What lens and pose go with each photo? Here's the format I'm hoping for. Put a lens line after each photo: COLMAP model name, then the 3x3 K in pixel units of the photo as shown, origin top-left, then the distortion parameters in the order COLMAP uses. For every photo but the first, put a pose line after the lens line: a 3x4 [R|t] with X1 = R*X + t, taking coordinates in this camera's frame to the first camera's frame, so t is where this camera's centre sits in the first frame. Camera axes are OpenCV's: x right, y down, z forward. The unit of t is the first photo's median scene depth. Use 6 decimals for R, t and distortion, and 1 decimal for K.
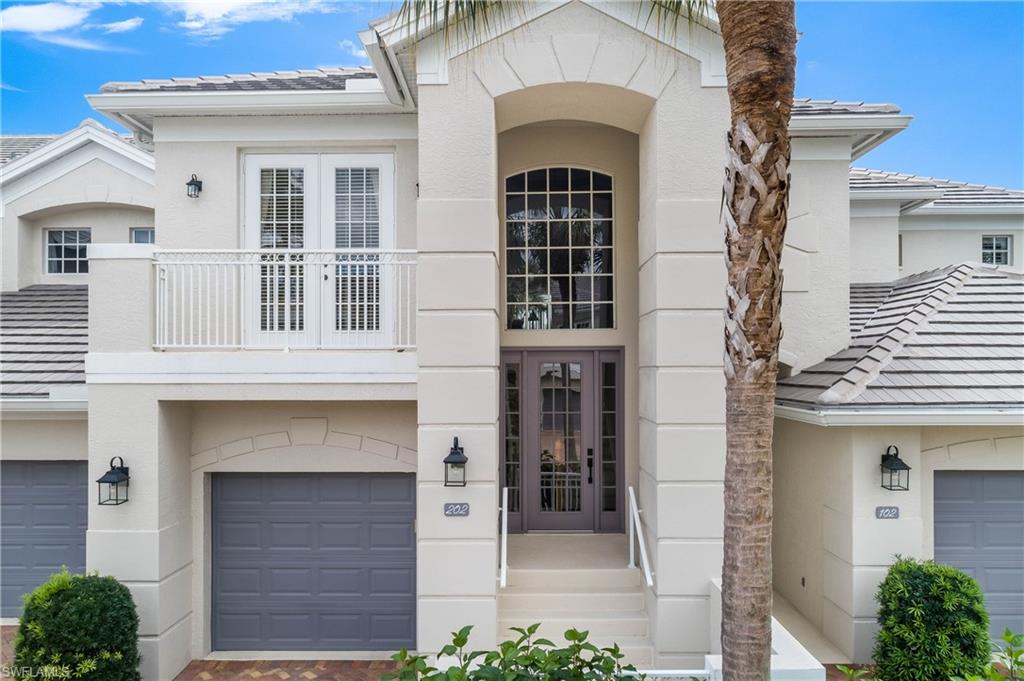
lens RADIAL K [[704.0, 0, 512.2], [0, 704.0, 374.6], [0, 0, 1]] dist [-0.003943, -0.000440]
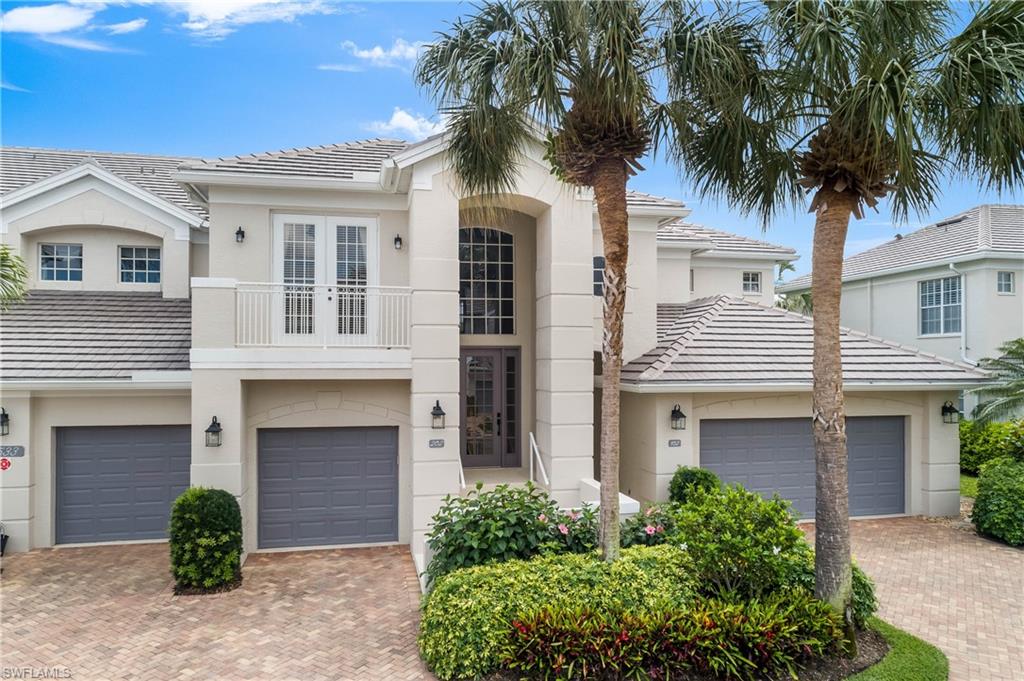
lens RADIAL K [[704.0, 0, 512.2], [0, 704.0, 374.6], [0, 0, 1]] dist [-0.003943, -0.000440]
pose [[0.974040, -0.001103, 0.226374, -0.245944], [-0.000835, 0.999964, 0.008466, 0.010934], [-0.226375, -0.008435, 0.974004, -0.587894]]
